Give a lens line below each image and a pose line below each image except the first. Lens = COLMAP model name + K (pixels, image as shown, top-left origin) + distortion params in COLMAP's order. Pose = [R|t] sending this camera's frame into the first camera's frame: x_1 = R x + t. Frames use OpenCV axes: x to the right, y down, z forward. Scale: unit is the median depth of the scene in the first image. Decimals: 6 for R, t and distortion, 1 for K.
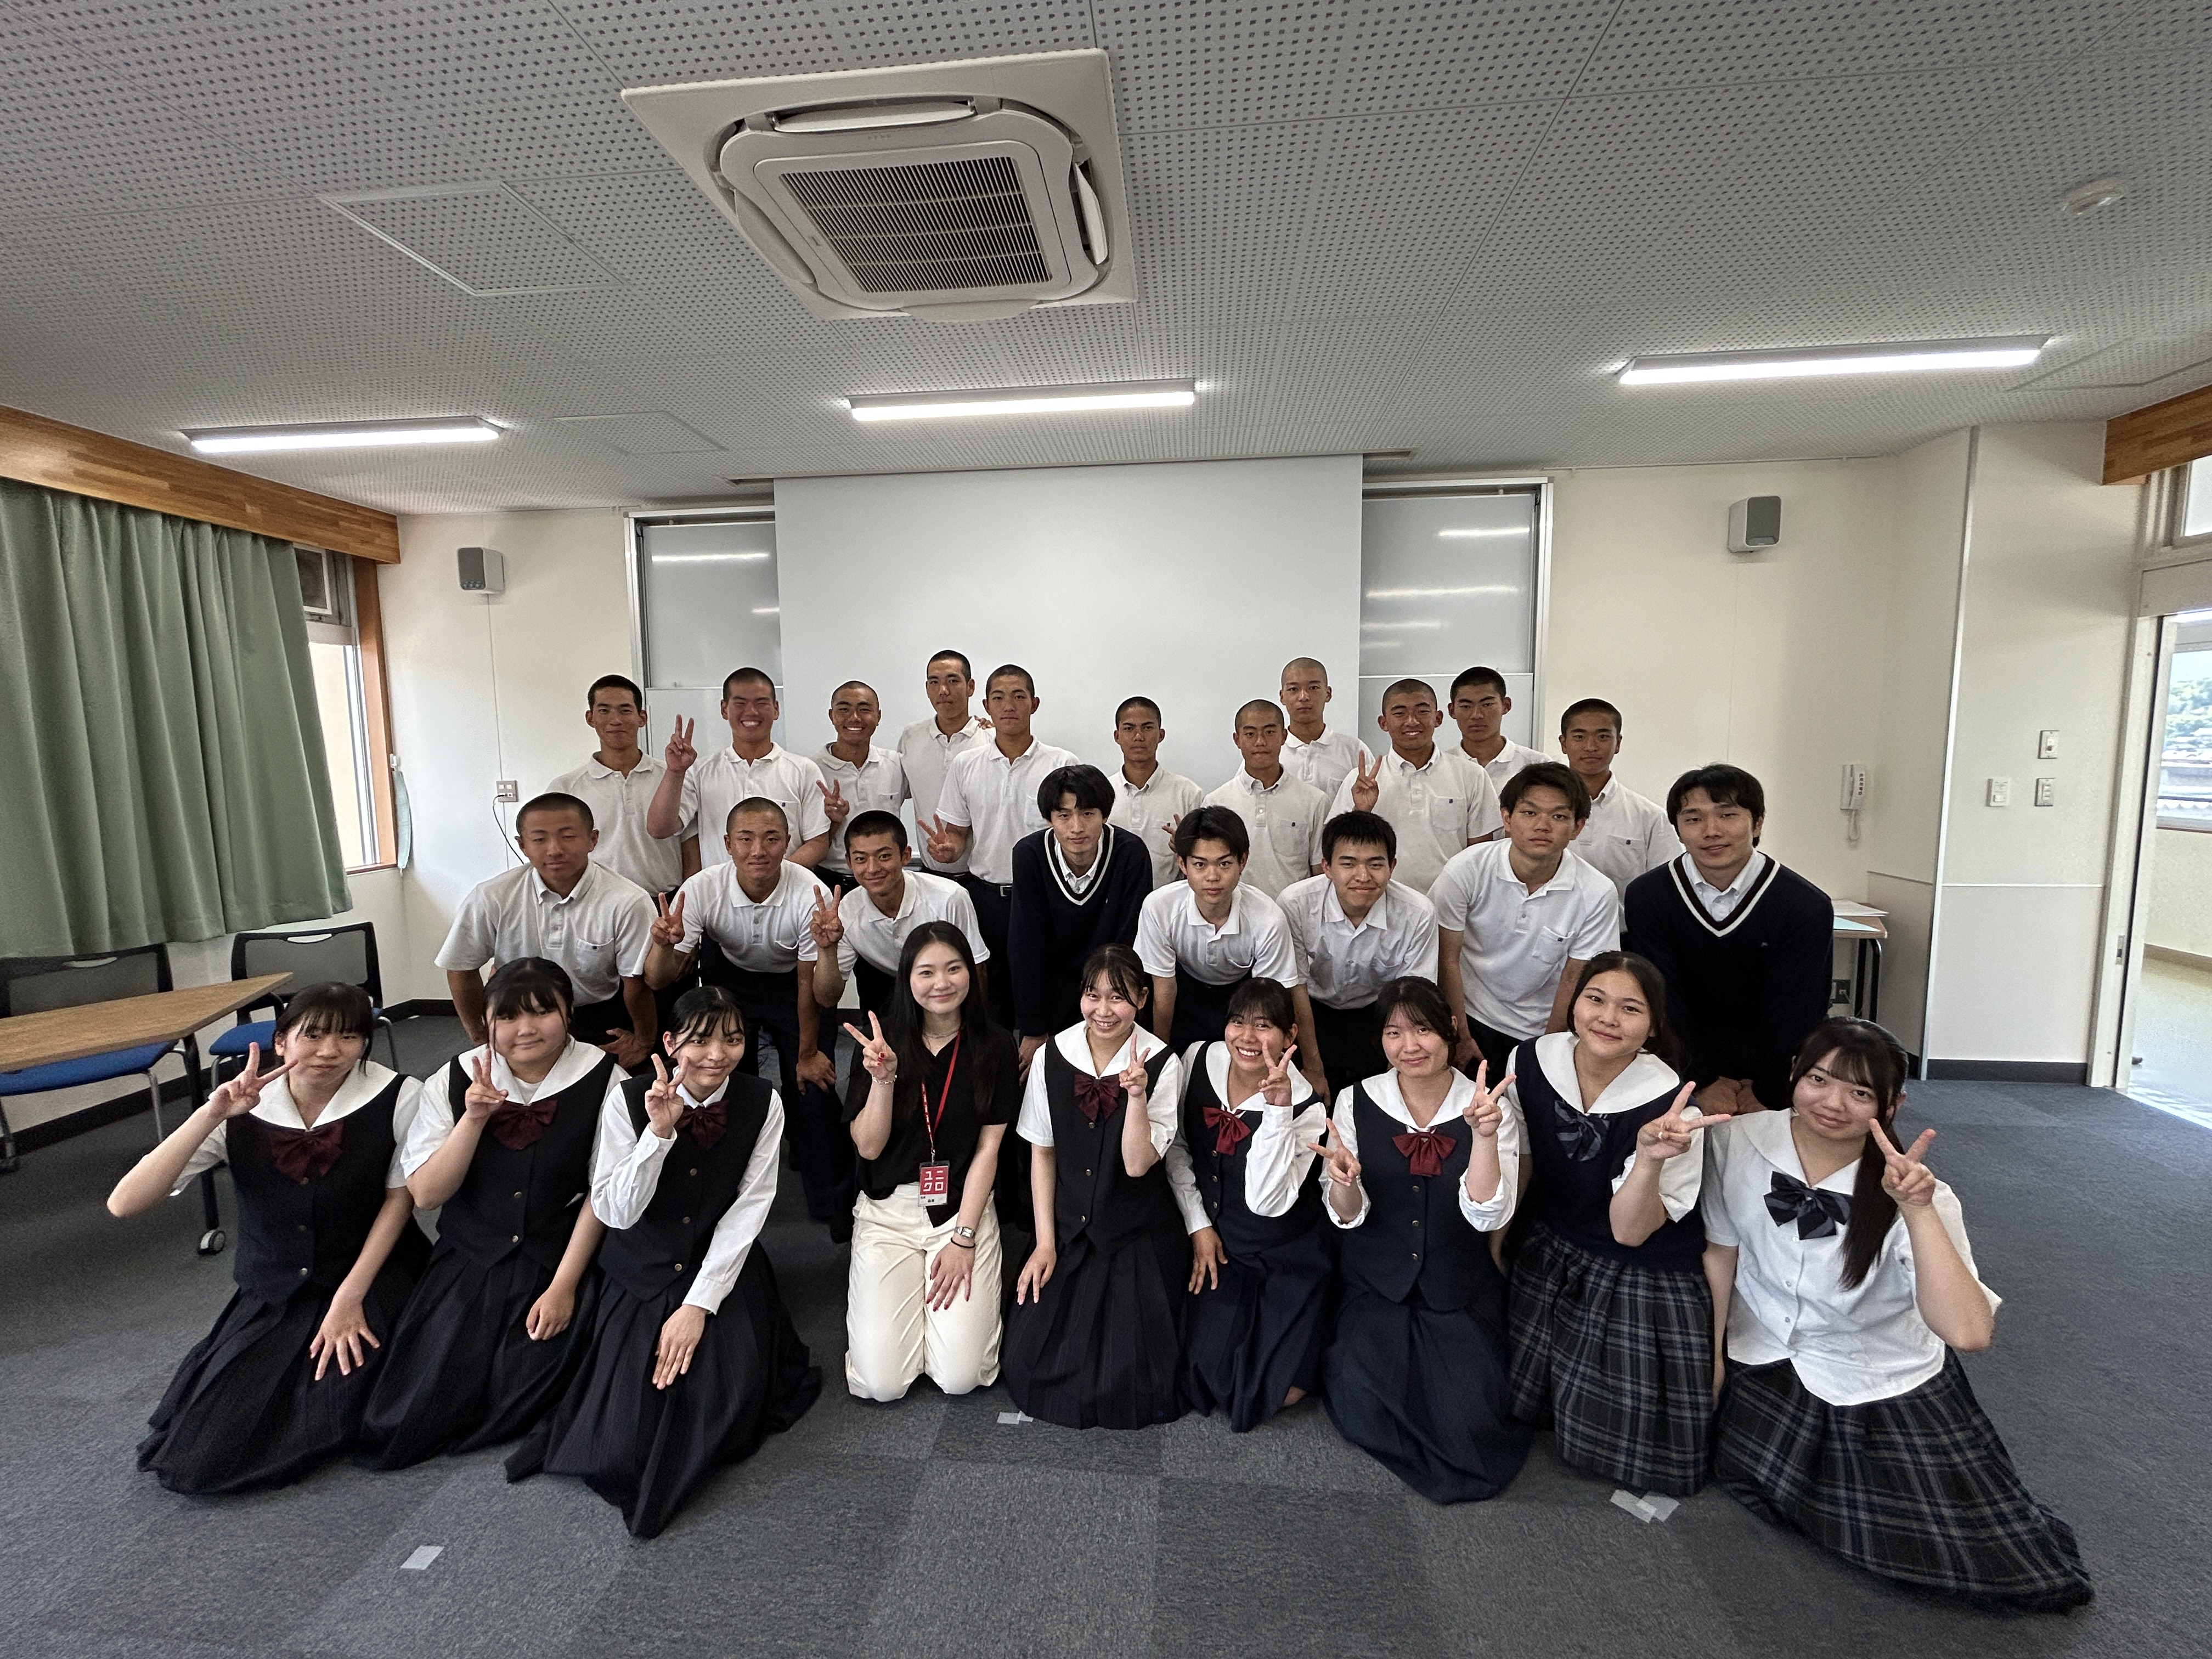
lens RADIAL K [[888.6, 0, 1106.1], [0, 888.6, 824.4], [0, 0, 1]] dist [0.004894, 0.000577]
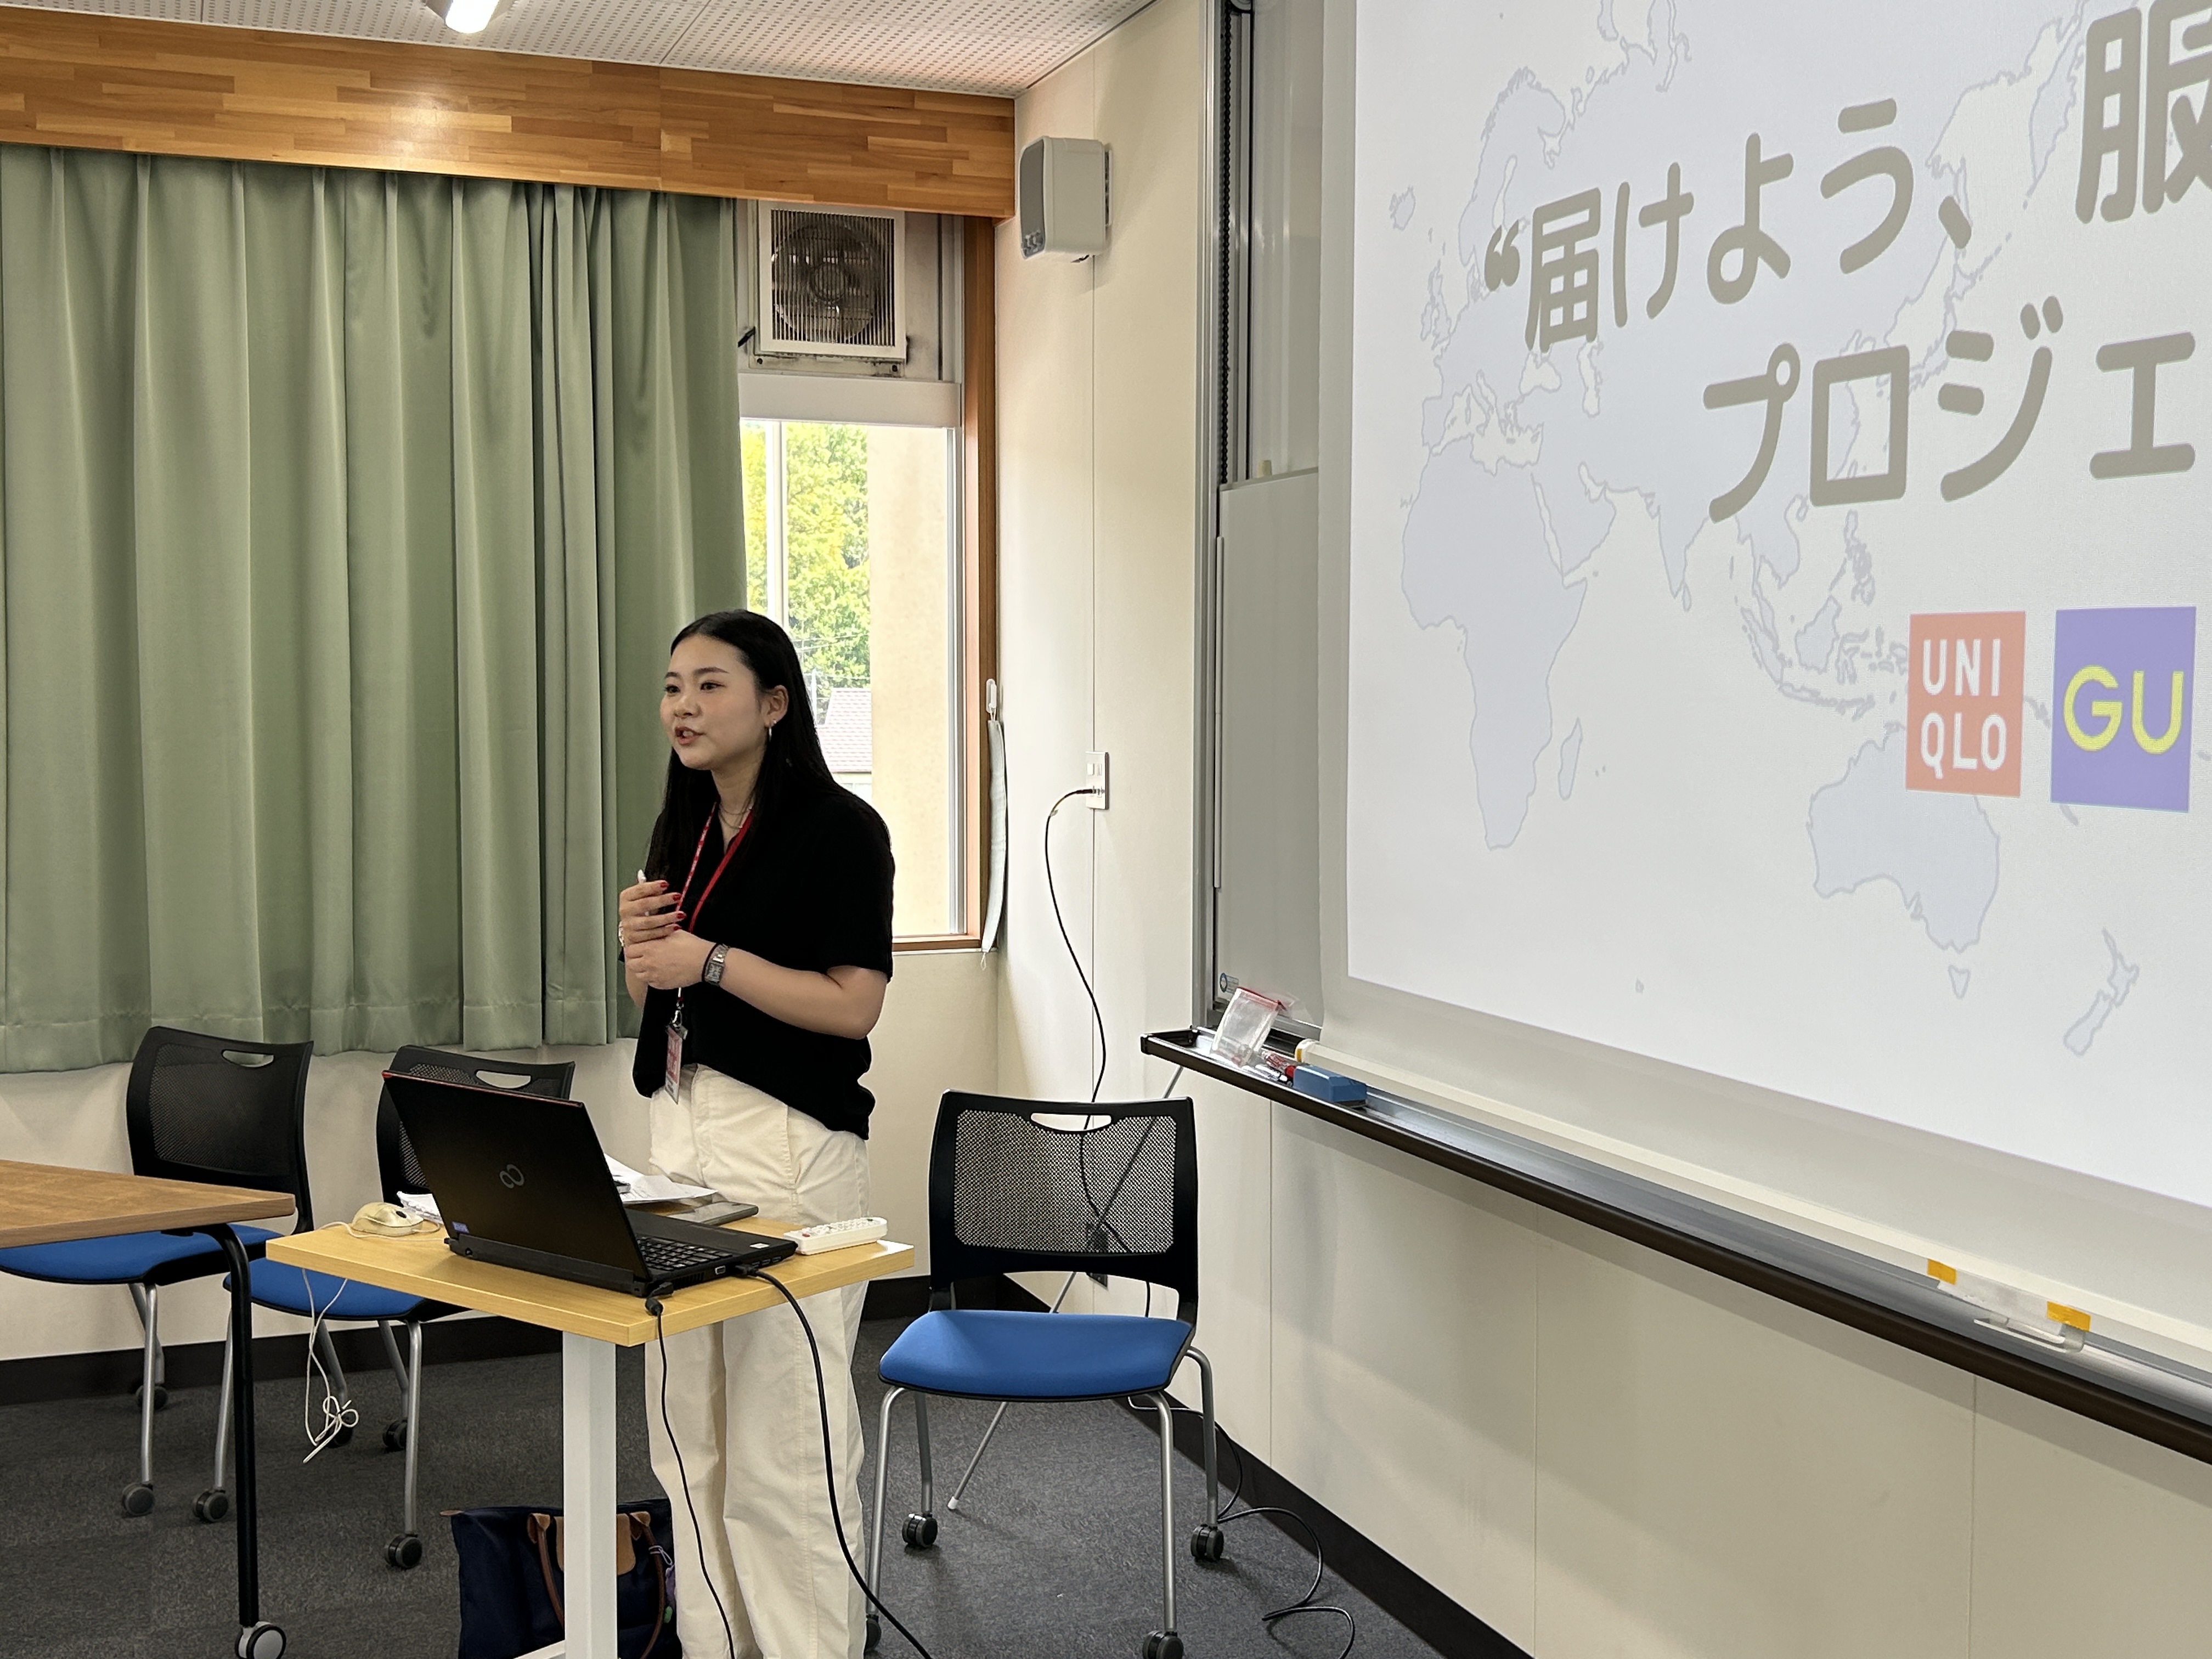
lens RADIAL K [[2493.6, 0, 1103.4], [0, 2493.6, 838.7], [0, 0, 1]] dist [0.025247, 0.000000]
pose [[0.426467, 0.064388, -0.902208, 0.287339], [-0.094379, 0.995186, 0.026411, -0.044153], [0.899566, 0.073886, 0.430491, 0.589757]]
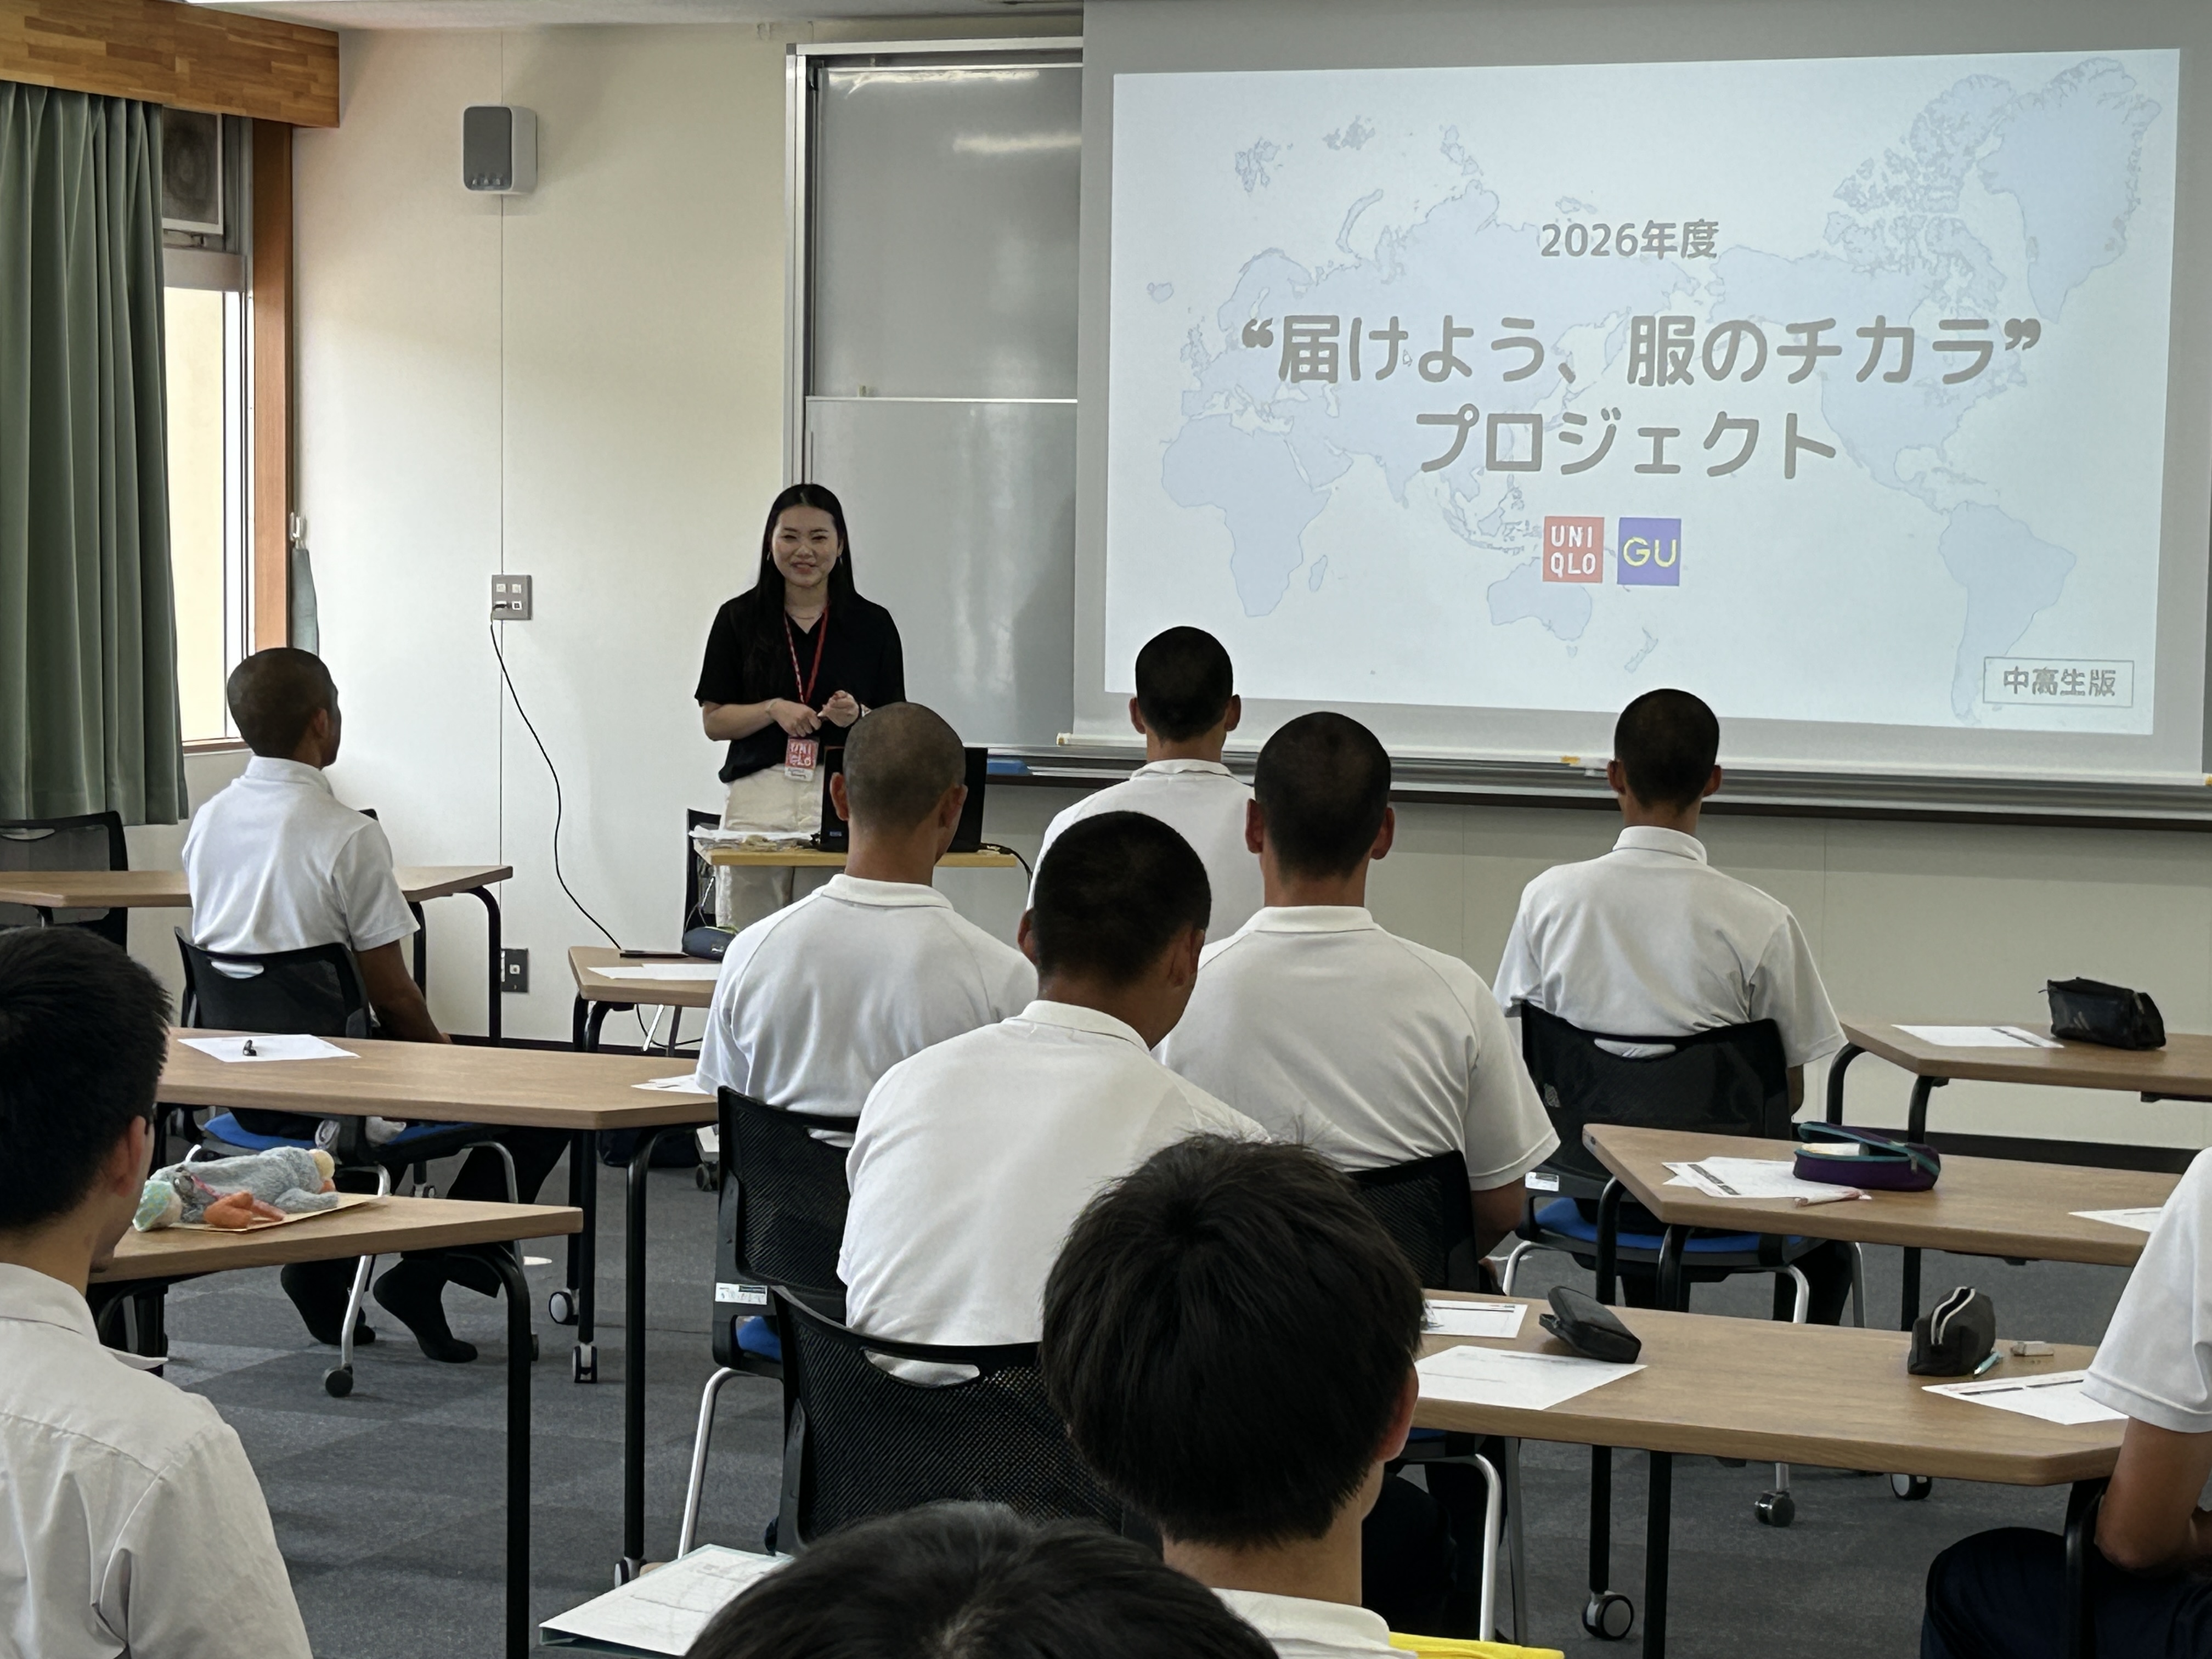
lens RADIAL K [[4810.6, 0, 1115.1], [0, 4810.6, 815.7], [0, 0, 1]] dist [0.186218, 0.000000]
pose [[0.959324, 0.040716, -0.279355, 0.400958], [-0.047989, 0.998662, -0.019243, 0.123293], [0.278198, 0.031866, 0.959995, -1.503897]]
